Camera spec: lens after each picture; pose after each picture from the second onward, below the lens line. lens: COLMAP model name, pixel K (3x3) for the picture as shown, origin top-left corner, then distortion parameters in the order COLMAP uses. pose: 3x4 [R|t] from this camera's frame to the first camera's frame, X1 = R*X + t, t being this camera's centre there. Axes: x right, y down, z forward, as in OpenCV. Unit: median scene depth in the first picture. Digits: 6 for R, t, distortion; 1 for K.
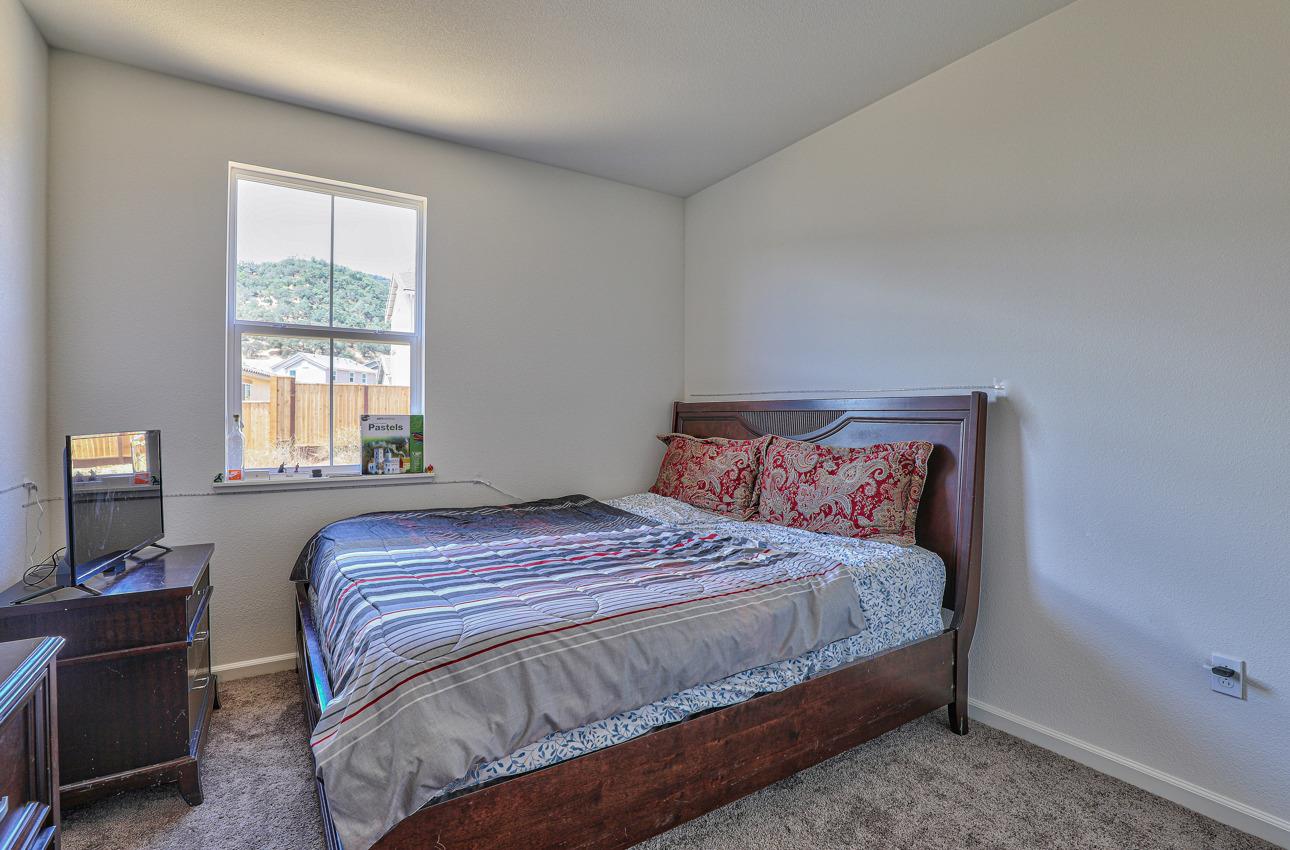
lens RADIAL K [[600.0, 0, 646.9], [0, 600.0, 429.9], [0, 0, 1]] dist [-0.024492, -0.000293]
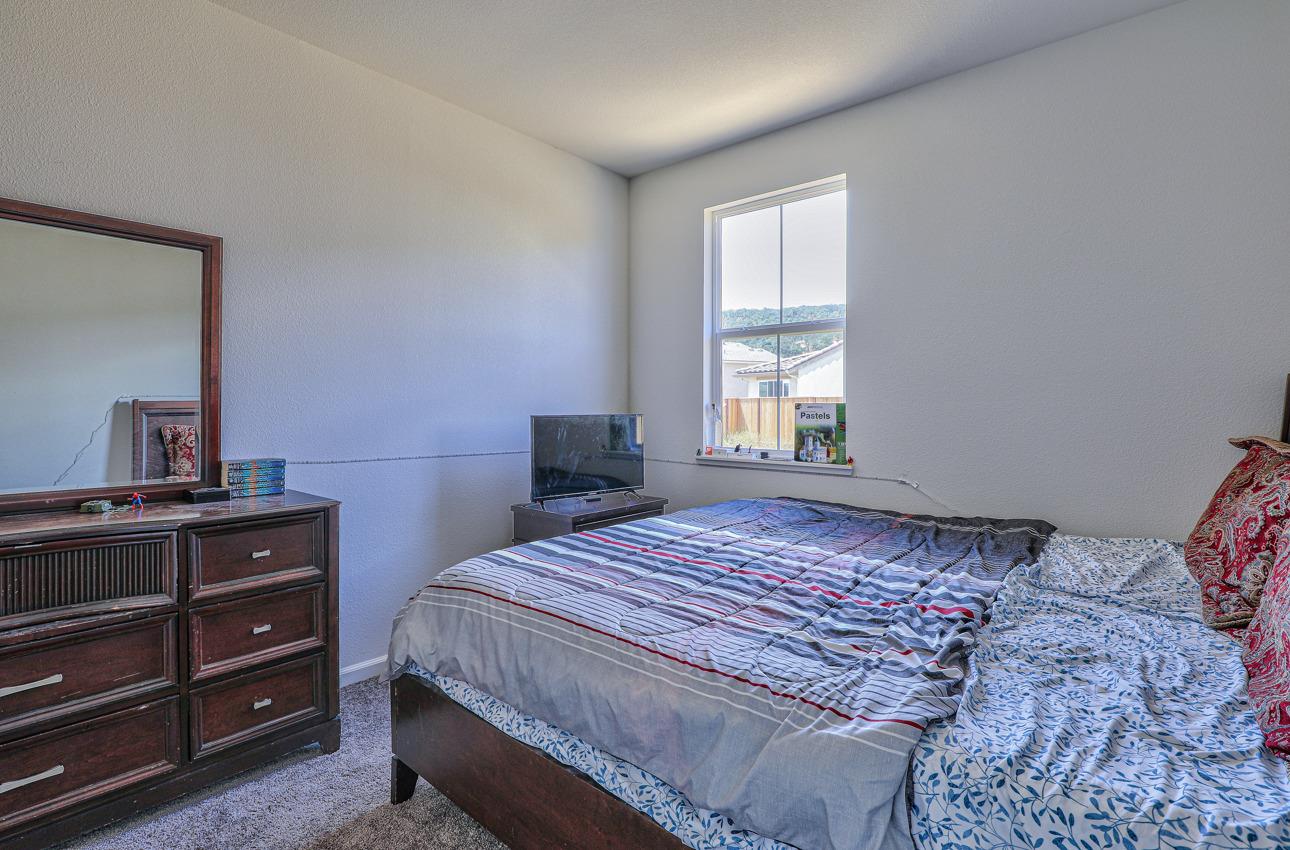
lens RADIAL K [[600.0, 0, 647.6], [0, 600.0, 411.3], [0, 0, 1]] dist [-0.024492, -0.000293]
pose [[0.286699, 0.004564, -0.958010, 0.480193], [-0.022348, 0.999748, -0.001925, -0.003965], [0.957760, 0.021962, 0.286728, 0.468082]]
